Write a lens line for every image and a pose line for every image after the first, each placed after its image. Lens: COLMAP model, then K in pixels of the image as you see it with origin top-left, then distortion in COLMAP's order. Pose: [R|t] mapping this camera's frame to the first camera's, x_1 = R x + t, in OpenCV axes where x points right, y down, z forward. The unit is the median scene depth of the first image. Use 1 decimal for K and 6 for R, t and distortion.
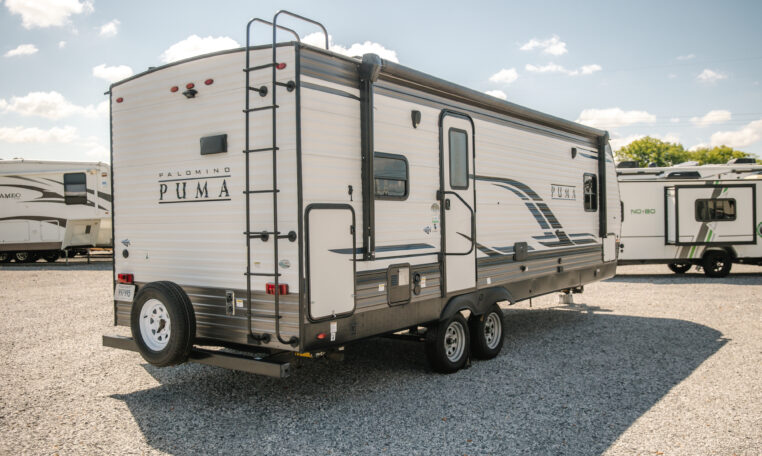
lens RADIAL K [[673.2, 0, 381.0], [0, 673.2, 228.0], [0, 0, 1]] dist [-0.008539, -0.001919]
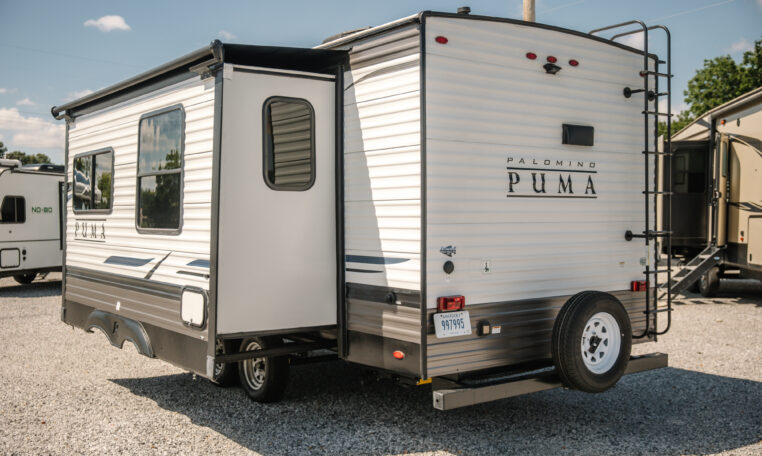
lens RADIAL K [[812.5, 0, 381.0], [0, 812.5, 228.0], [0, 0, 1]] dist [0.006896, 0.003641]
pose [[0.281611, -0.003308, 0.959523, -1.318822], [0.006453, 0.999978, 0.001553, -0.003595], [-0.959507, 0.005754, 0.281626, 0.921338]]
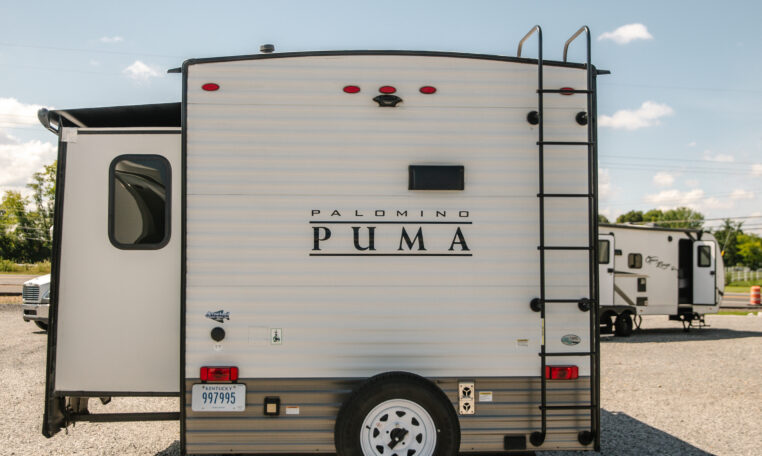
lens RADIAL K [[1013.2, 0, 381.6], [0, 1013.2, 216.3], [0, 0, 1]] dist [-0.029564, -0.021517]
pose [[0.768661, 0.043106, 0.638202, -0.955506], [-0.006055, 0.998172, -0.060126, -0.016429], [-0.639628, 0.042352, 0.767517, 0.202510]]
